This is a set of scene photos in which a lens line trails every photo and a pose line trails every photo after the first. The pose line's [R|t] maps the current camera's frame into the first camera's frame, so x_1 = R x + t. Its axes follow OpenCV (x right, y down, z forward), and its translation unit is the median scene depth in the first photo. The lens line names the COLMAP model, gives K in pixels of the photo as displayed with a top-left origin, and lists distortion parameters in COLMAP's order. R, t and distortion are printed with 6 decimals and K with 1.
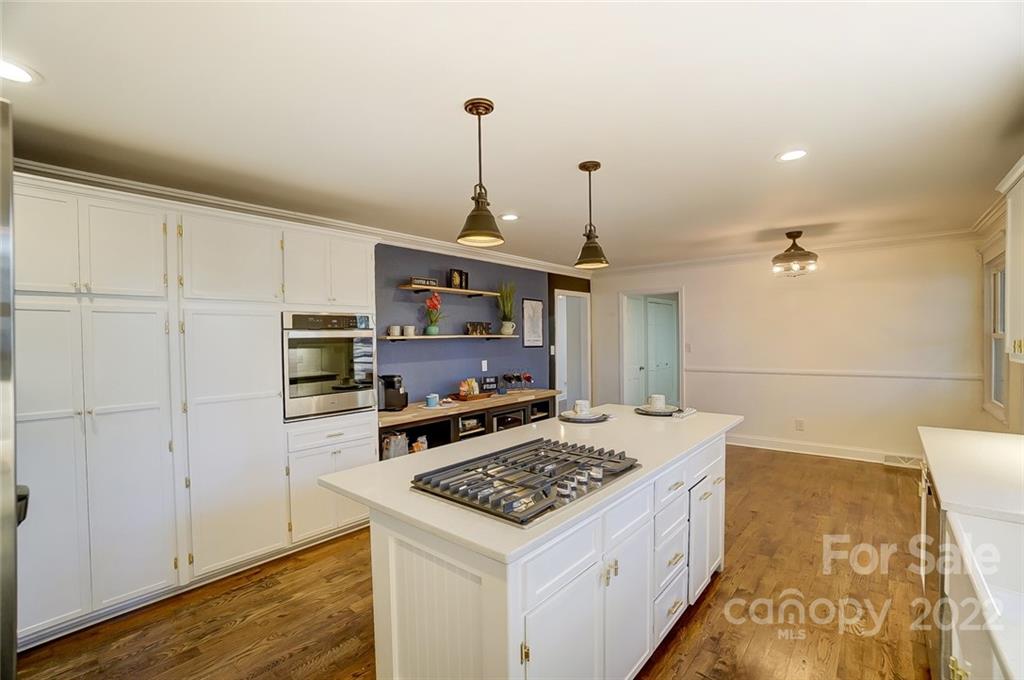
lens RADIAL K [[456.4, 0, 517.9], [0, 456.4, 345.4], [0, 0, 1]] dist [-0.016659, 0.003178]
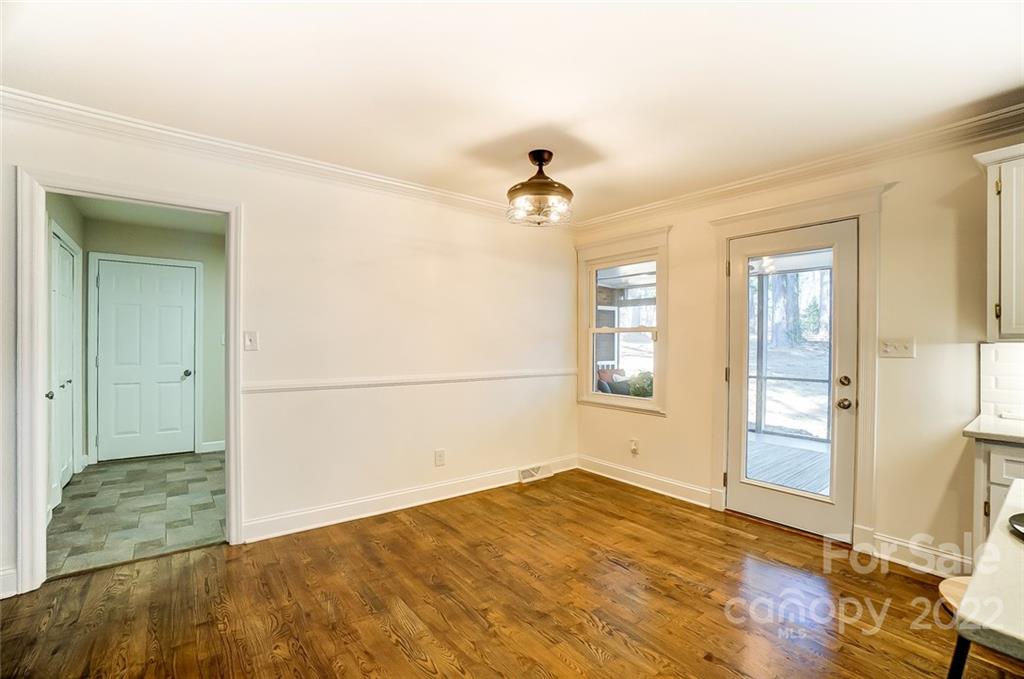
lens RADIAL K [[456.4, 0, 513.0], [0, 456.4, 342.0], [0, 0, 1]] dist [-0.016659, 0.003178]
pose [[0.190969, 0.010964, 0.981535, -0.015268], [0.004321, 0.999919, -0.012010, 0.017744], [-0.981587, 0.006535, 0.190906, 0.927811]]
